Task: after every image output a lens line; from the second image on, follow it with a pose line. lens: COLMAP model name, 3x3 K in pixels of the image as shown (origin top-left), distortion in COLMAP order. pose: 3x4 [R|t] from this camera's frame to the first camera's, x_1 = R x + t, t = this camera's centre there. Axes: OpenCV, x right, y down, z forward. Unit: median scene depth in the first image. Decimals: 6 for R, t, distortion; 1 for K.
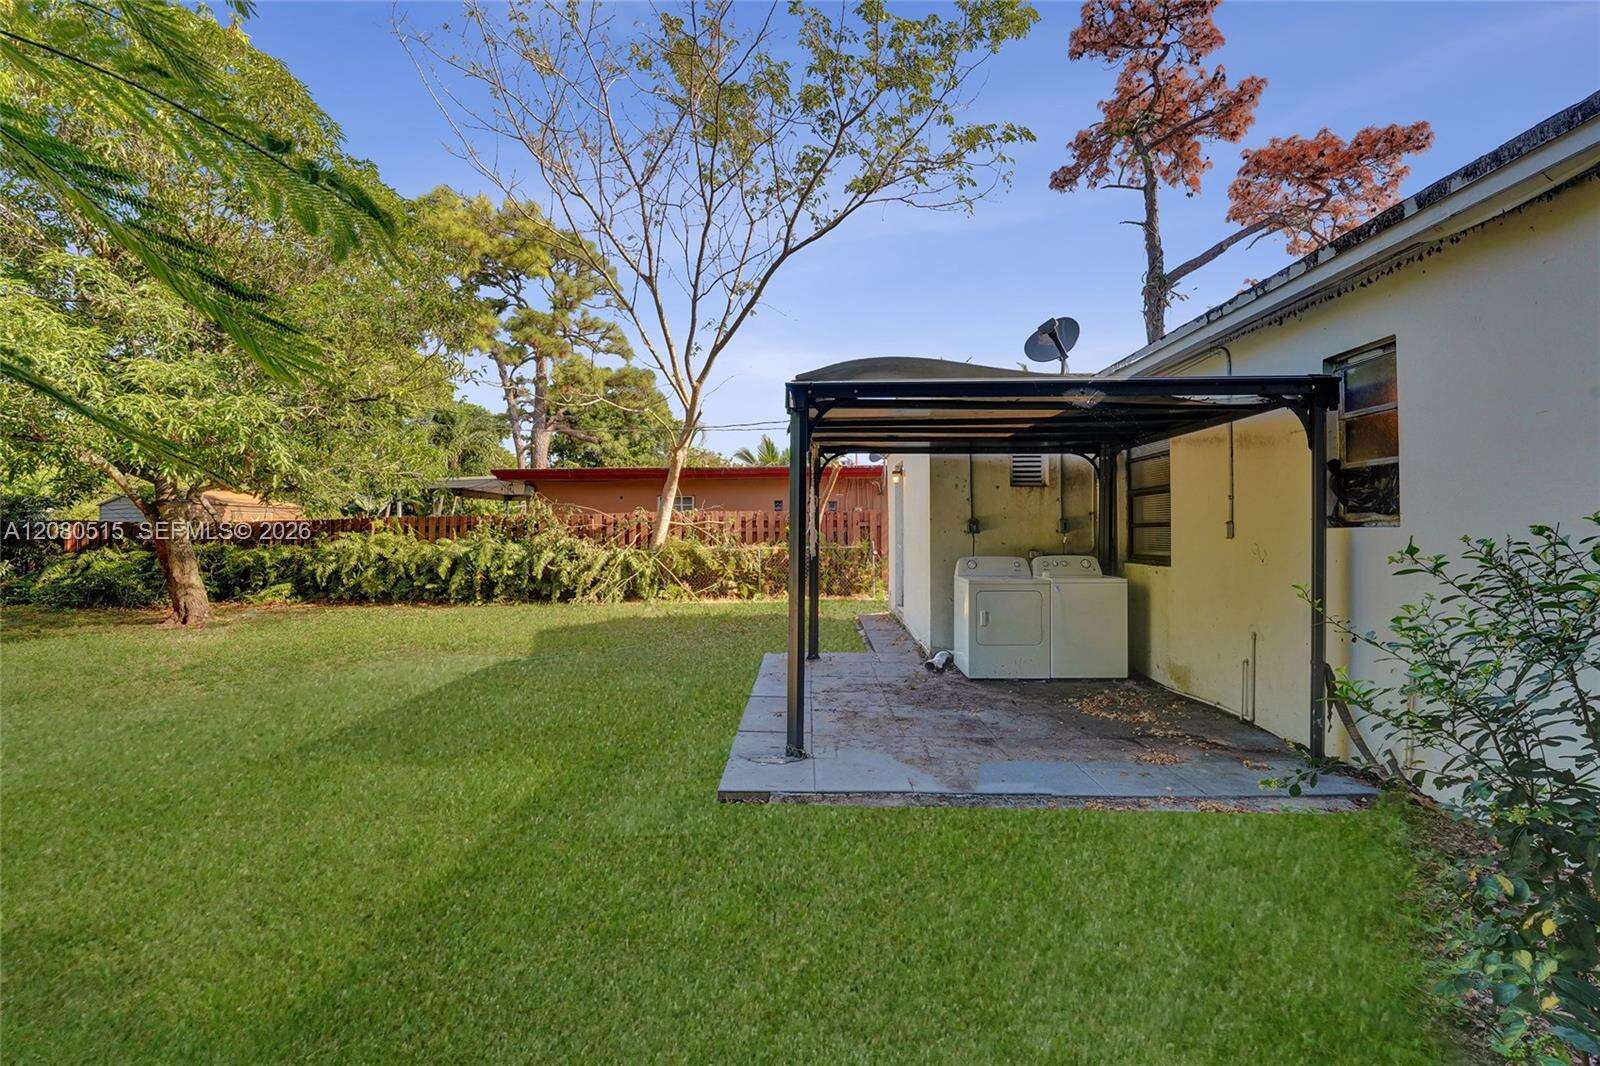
lens RADIAL K [[648.0, 0, 798.2], [0, 648.0, 534.5], [0, 0, 1]] dist [0.001470, -0.000030]
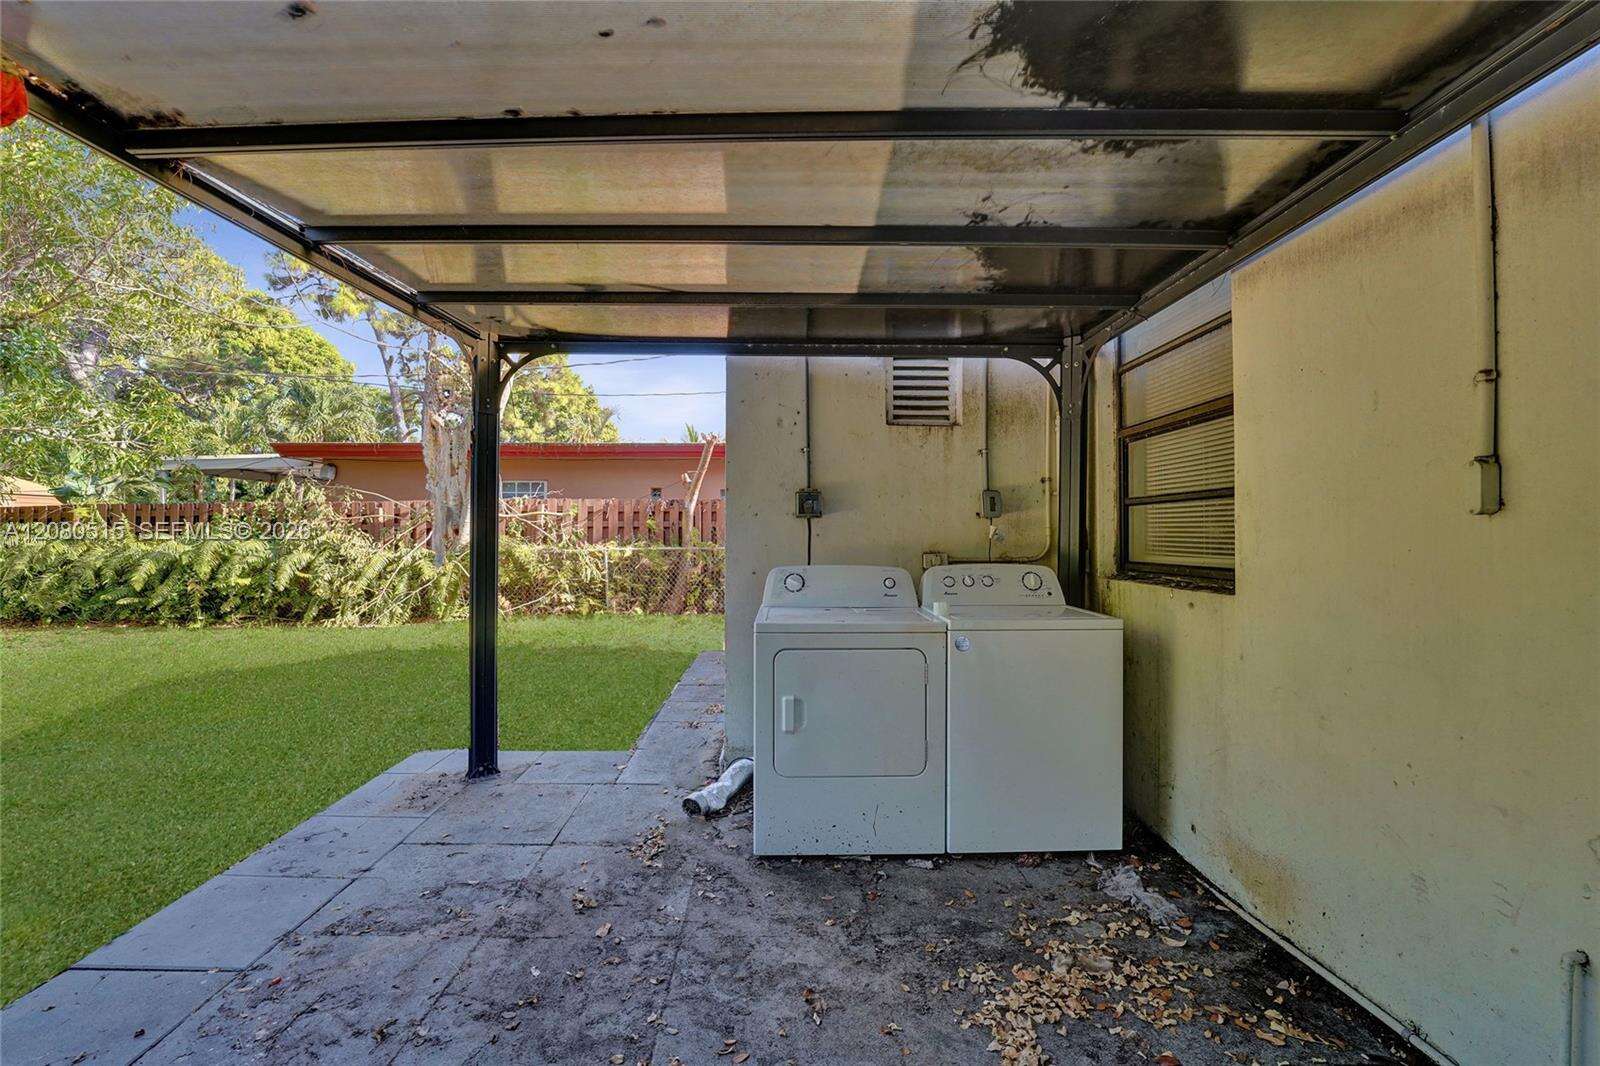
lens RADIAL K [[648.0, 0, 798.2], [0, 648.0, 534.5], [0, 0, 1]] dist [0.001470, -0.000030]
pose [[0.998846, 0.005626, 0.047698, 0.132344], [-0.005456, 0.999978, -0.003683, 0.007081], [-0.047718, 0.003418, 0.998855, 0.282524]]
